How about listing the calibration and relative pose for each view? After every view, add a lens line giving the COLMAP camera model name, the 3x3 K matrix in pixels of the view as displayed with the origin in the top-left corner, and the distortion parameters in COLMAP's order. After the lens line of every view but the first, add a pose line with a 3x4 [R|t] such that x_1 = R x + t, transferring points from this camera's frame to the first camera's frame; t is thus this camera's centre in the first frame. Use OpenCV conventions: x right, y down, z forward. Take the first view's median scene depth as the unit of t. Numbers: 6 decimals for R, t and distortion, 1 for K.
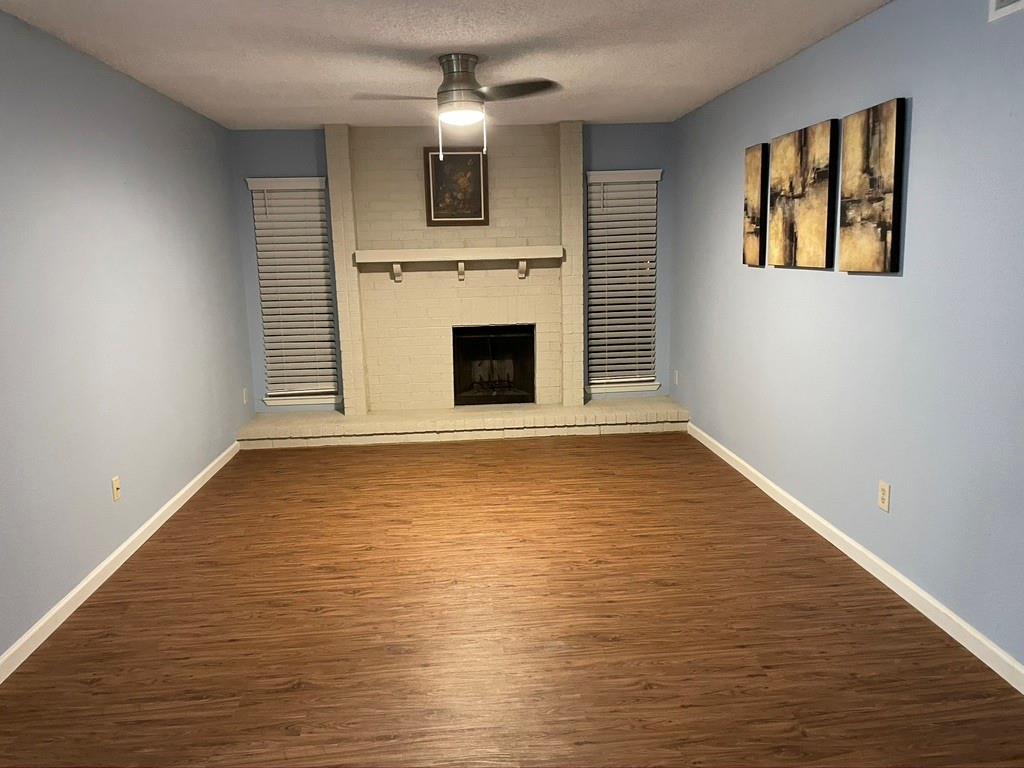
lens RADIAL K [[777.0, 0, 508.5], [0, 777.0, 384.2], [0, 0, 1]] dist [0.081064, -0.111888]
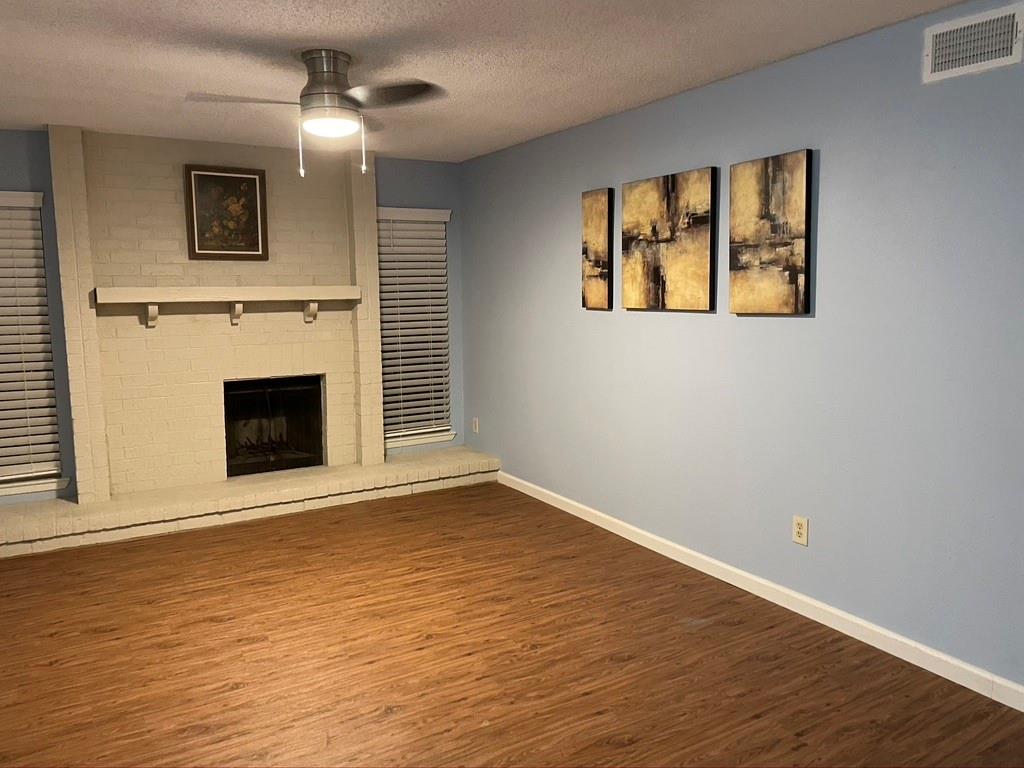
lens RADIAL K [[777.0, 0, 517.9], [0, 777.0, 375.3], [0, 0, 1]] dist [0.081064, -0.111888]
pose [[0.897081, -0.034862, 0.440488, -0.214779], [0.065519, 0.996358, -0.054579, -0.019654], [-0.436981, 0.077822, 0.896098, 0.164990]]
